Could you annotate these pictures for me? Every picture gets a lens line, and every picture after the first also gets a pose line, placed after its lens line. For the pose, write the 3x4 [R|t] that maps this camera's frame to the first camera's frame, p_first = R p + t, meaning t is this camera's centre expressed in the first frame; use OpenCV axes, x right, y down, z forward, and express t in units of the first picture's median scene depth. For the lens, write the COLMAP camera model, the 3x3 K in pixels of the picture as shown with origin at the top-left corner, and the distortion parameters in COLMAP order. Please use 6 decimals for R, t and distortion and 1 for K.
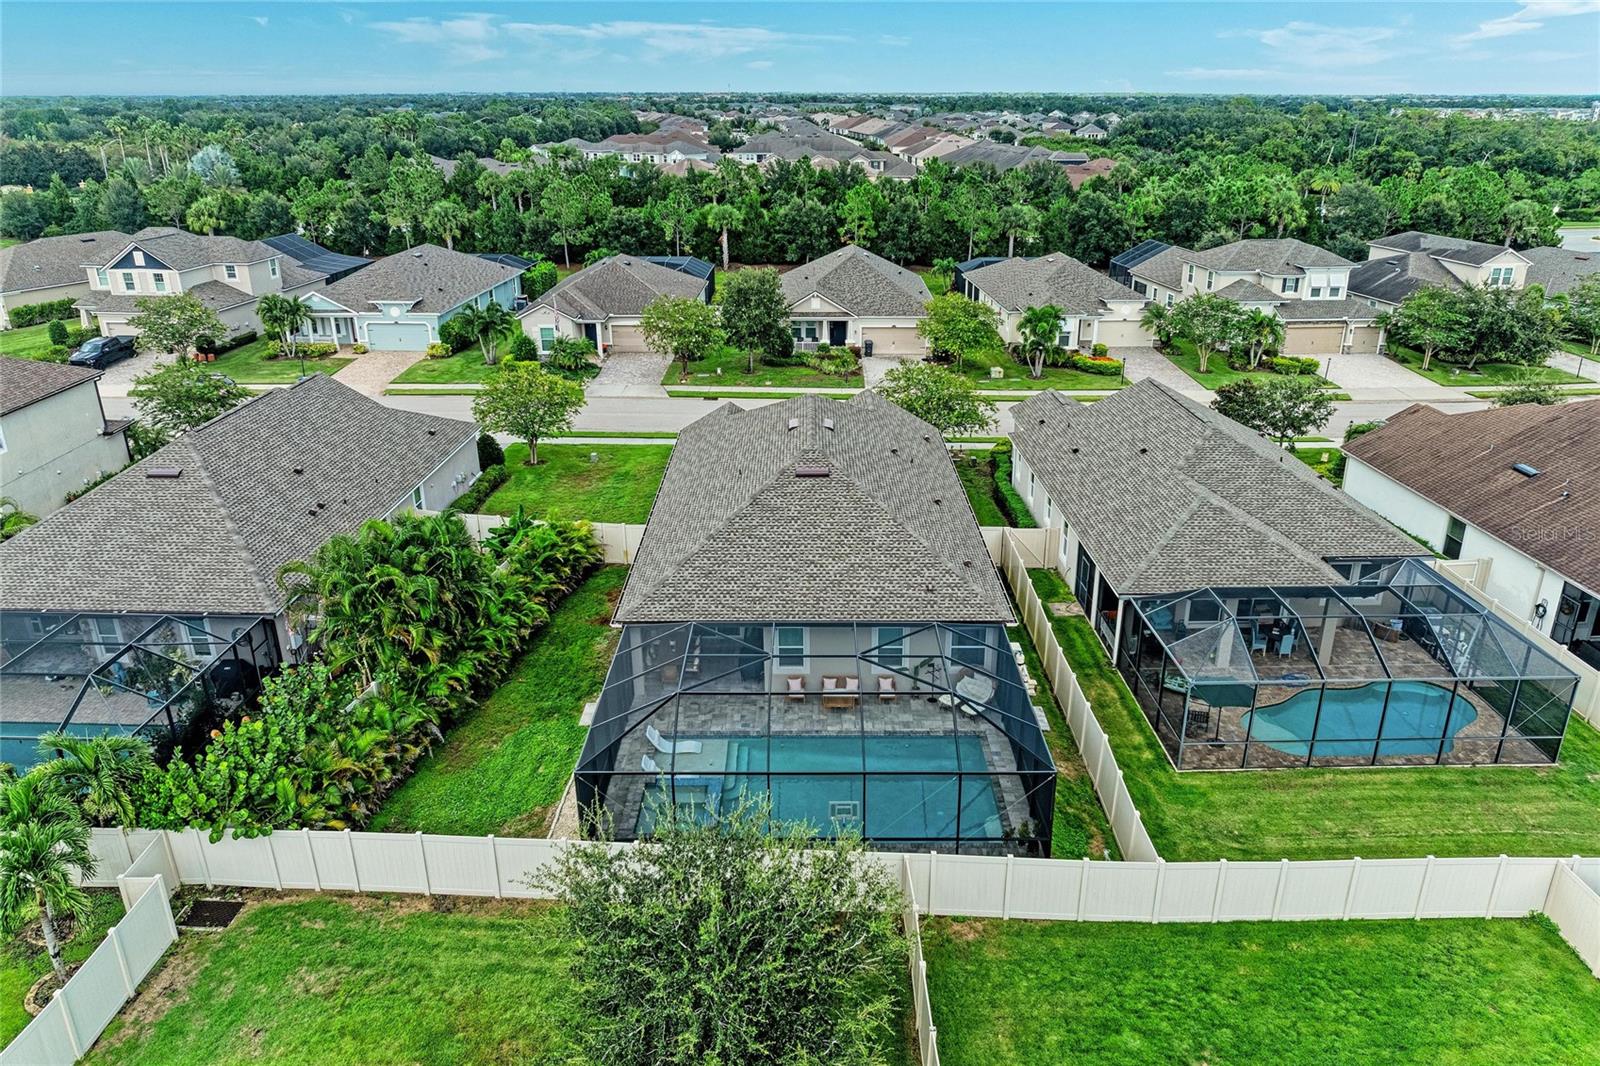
lens RADIAL K [[1110.5, 0, 807.6], [0, 1110.5, 555.9], [0, 0, 1]] dist [-0.015260, -0.007632]
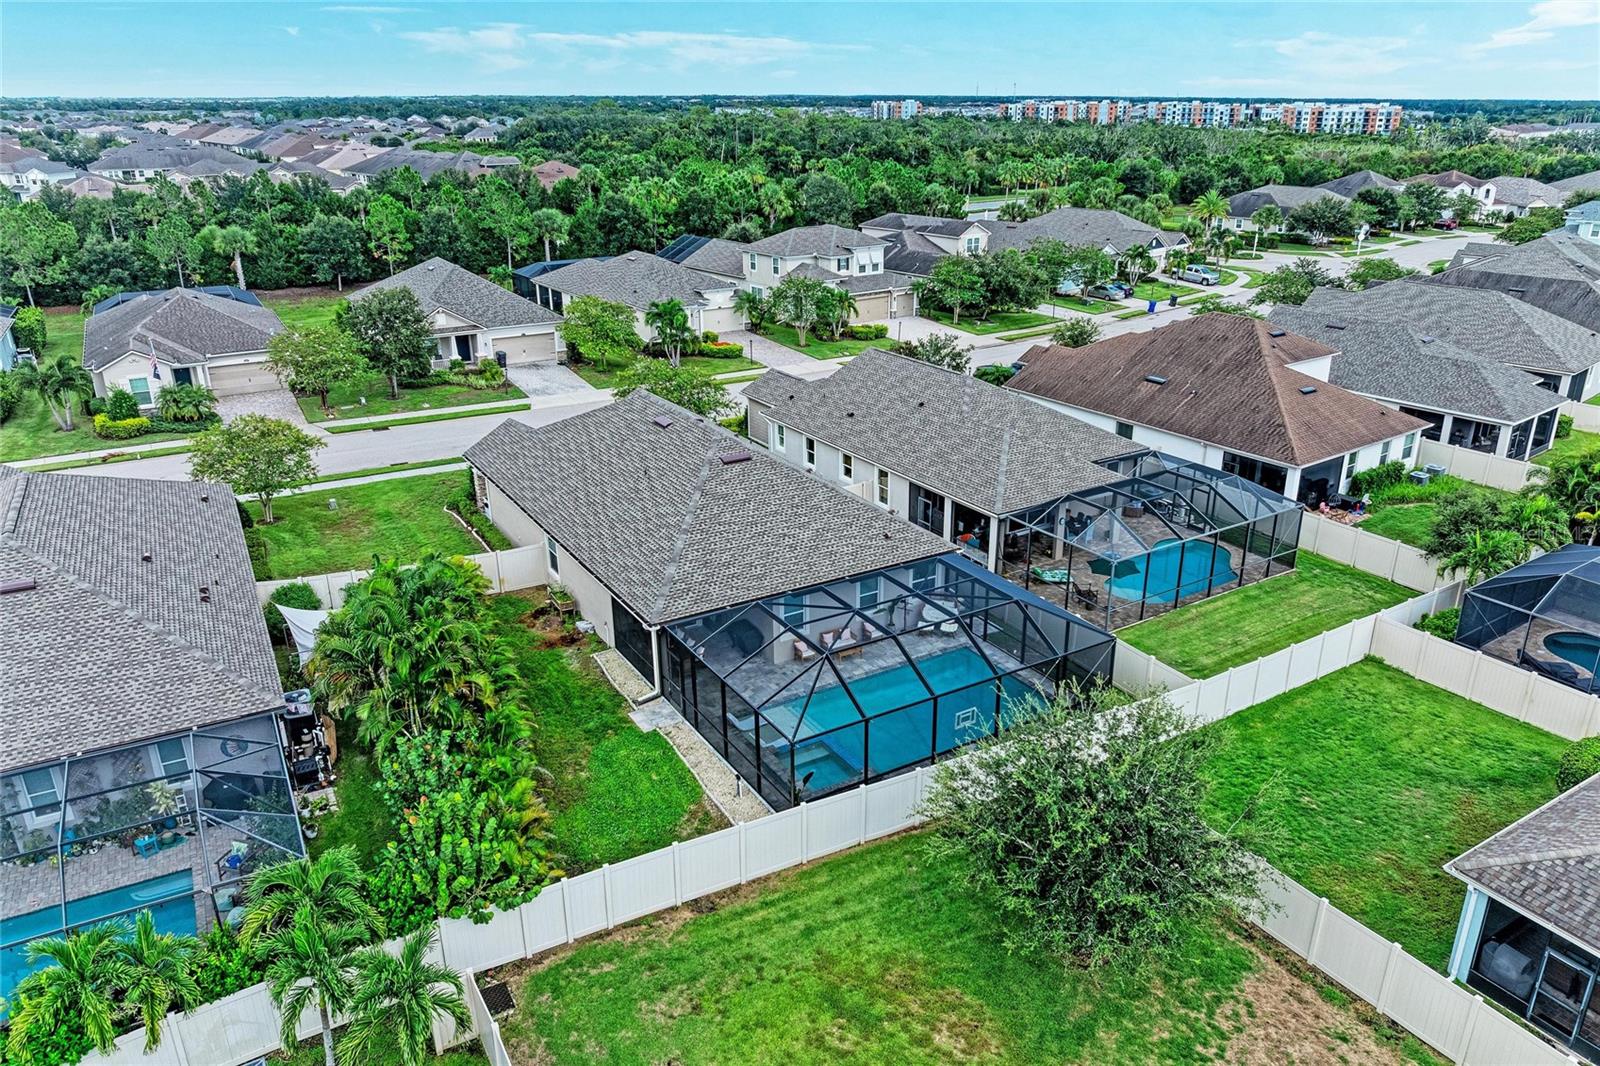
lens RADIAL K [[1110.5, 0, 807.6], [0, 1110.5, 555.9], [0, 0, 1]] dist [-0.015260, -0.007632]
pose [[0.854273, -0.197962, 0.480654, -0.215982], [0.198987, 0.978754, 0.049448, -0.010167], [-0.480231, 0.053402, 0.875515, 0.014275]]
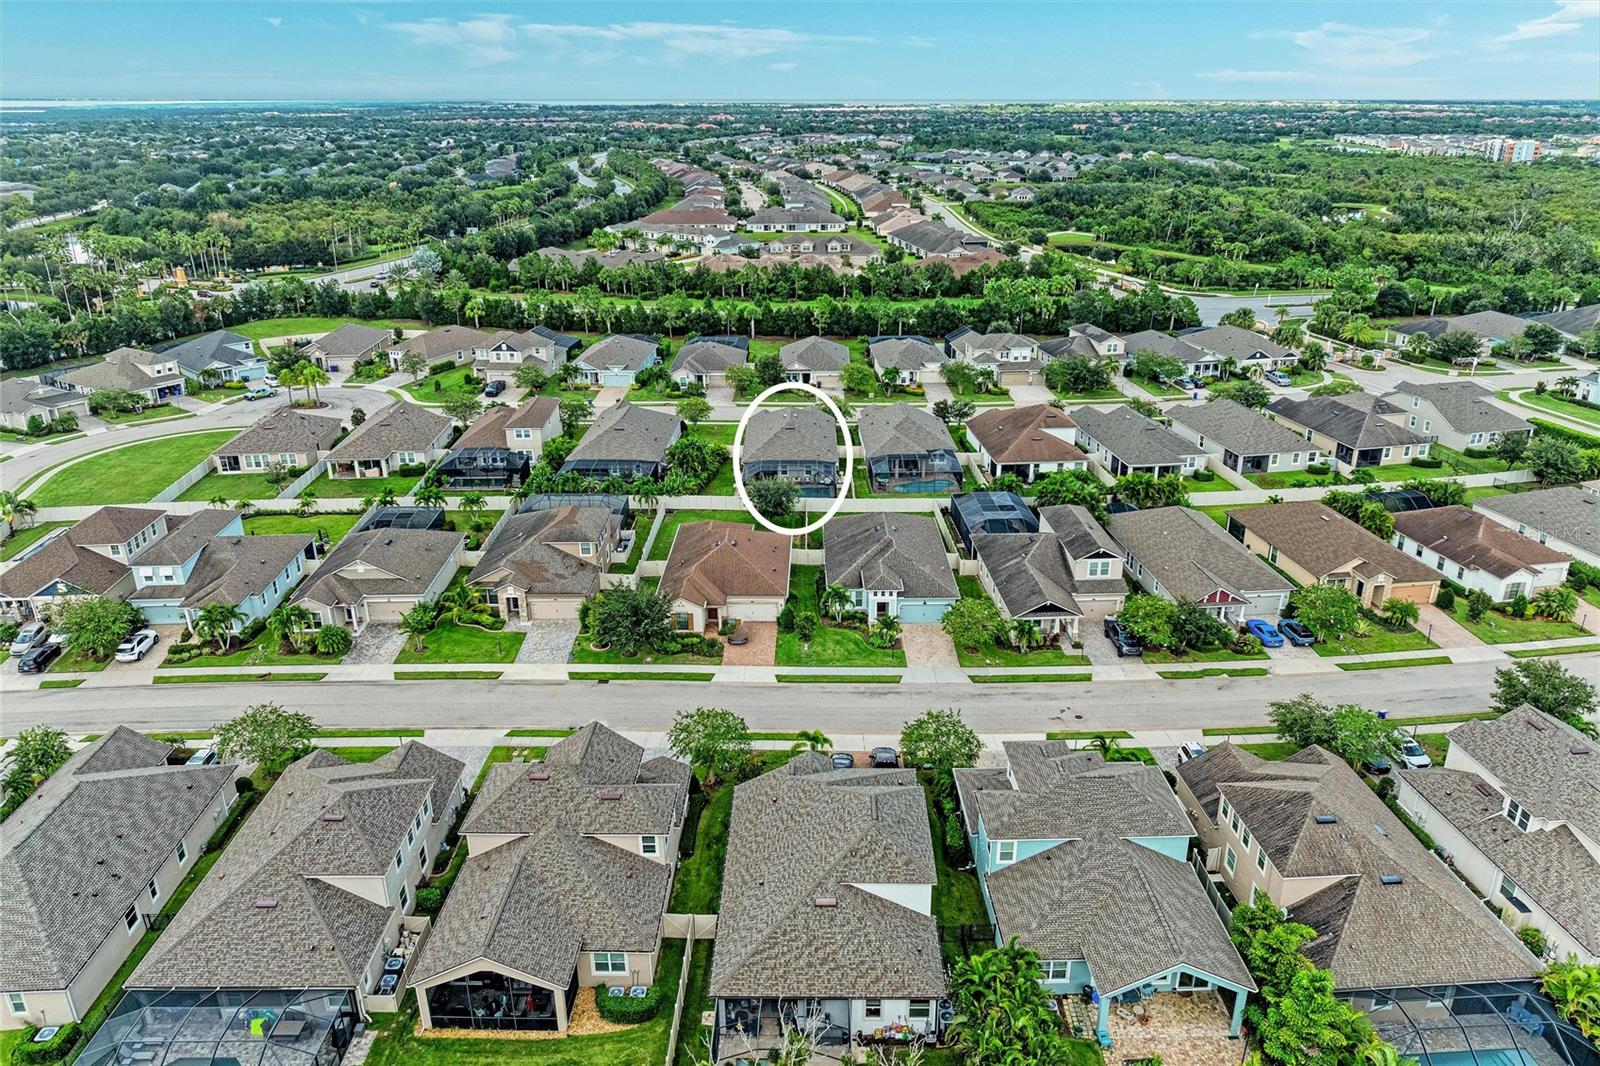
lens RADIAL K [[1110.5, 0, 807.6], [0, 1110.5, 555.9], [0, 0, 1]] dist [-0.015260, -0.007632]
pose [[0.999985, -0.004840, -0.002451, 0.033051], [0.004838, 0.999988, -0.000741, 0.168868], [0.002455, 0.000729, 0.999997, -1.292447]]
